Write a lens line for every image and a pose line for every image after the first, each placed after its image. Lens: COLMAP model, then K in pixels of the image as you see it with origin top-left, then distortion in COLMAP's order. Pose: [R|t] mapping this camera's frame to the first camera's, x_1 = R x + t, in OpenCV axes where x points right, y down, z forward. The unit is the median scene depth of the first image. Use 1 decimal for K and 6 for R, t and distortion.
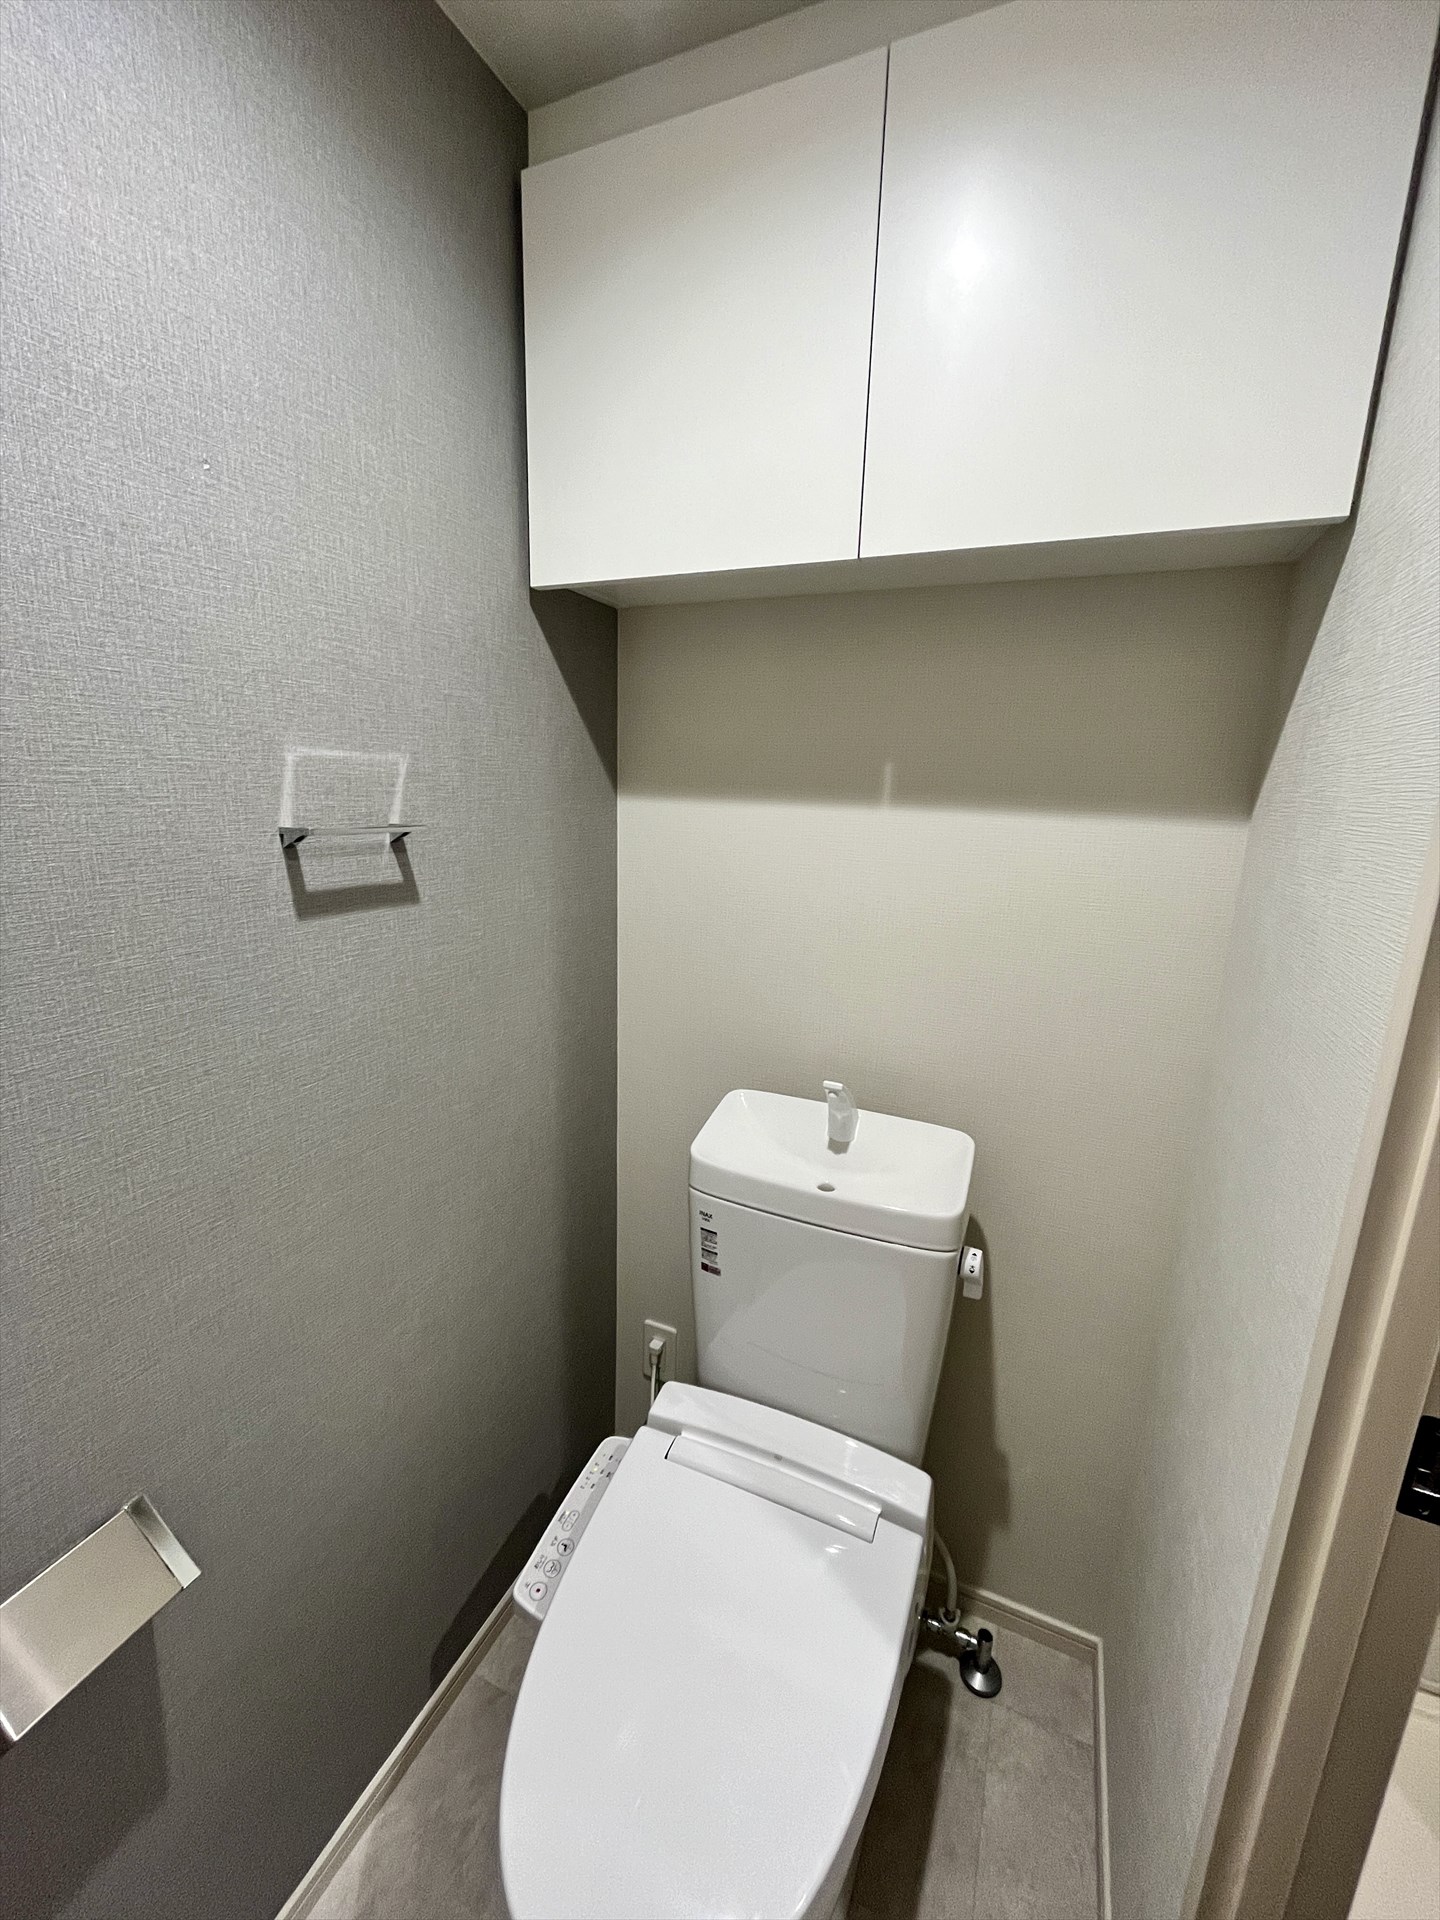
lens RADIAL K [[777.9, 0, 723.3], [0, 777.9, 954.0], [0, 0, 1]] dist [-0.004268, 0.000236]
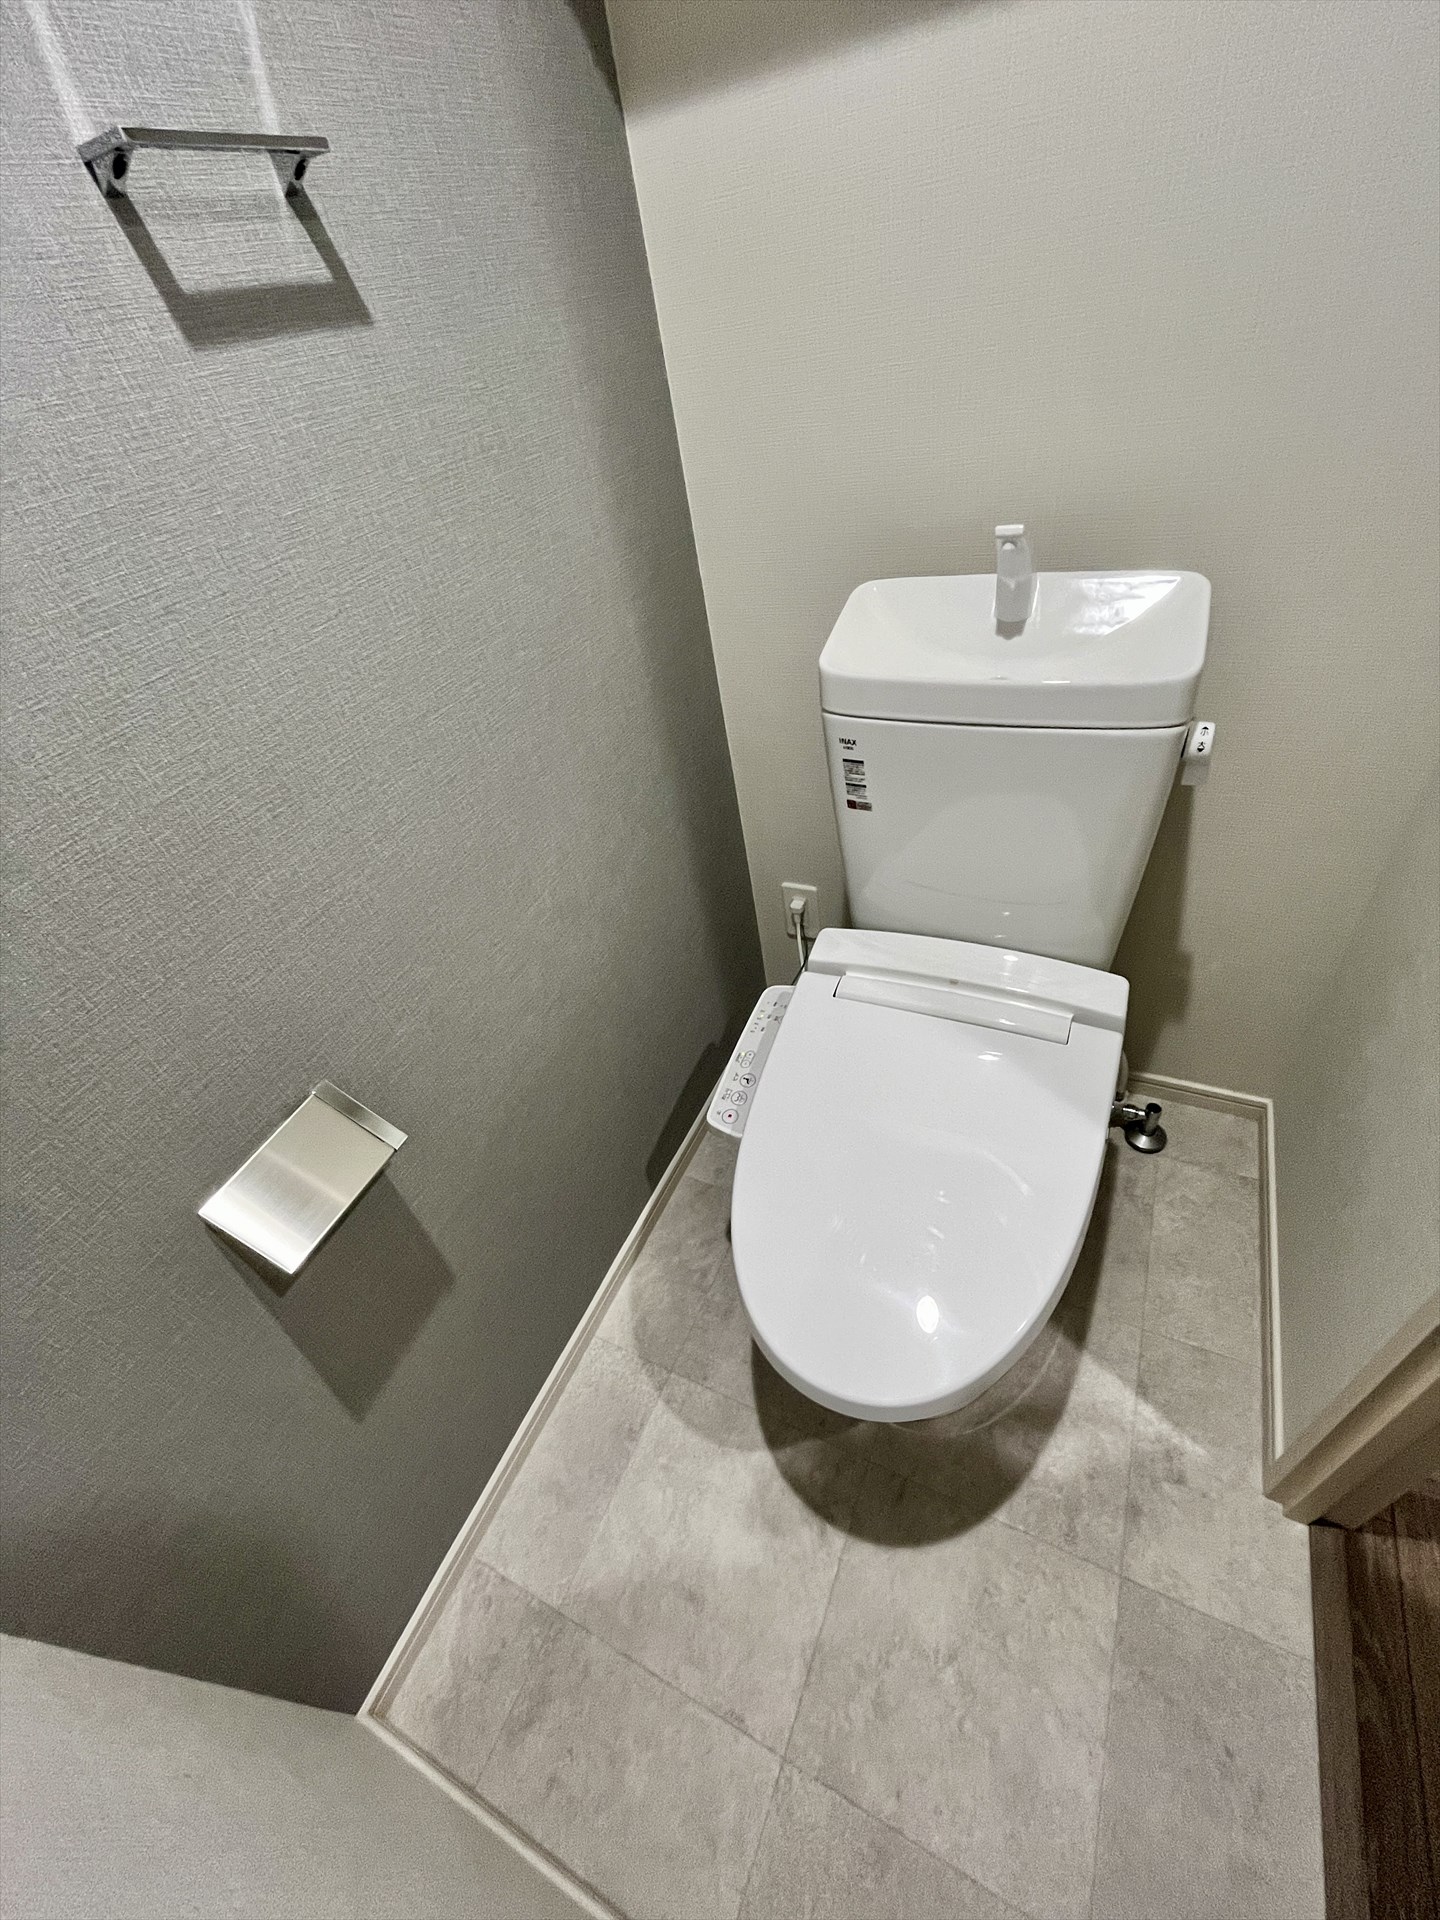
lens RADIAL K [[777.9, 0, 723.3], [0, 777.9, 954.0], [0, 0, 1]] dist [-0.004268, 0.000236]
pose [[0.981686, -0.123330, -0.145199, -0.061743], [0.177616, 0.868118, 0.463491, 0.129302], [0.068888, -0.480792, 0.874124, 0.169000]]
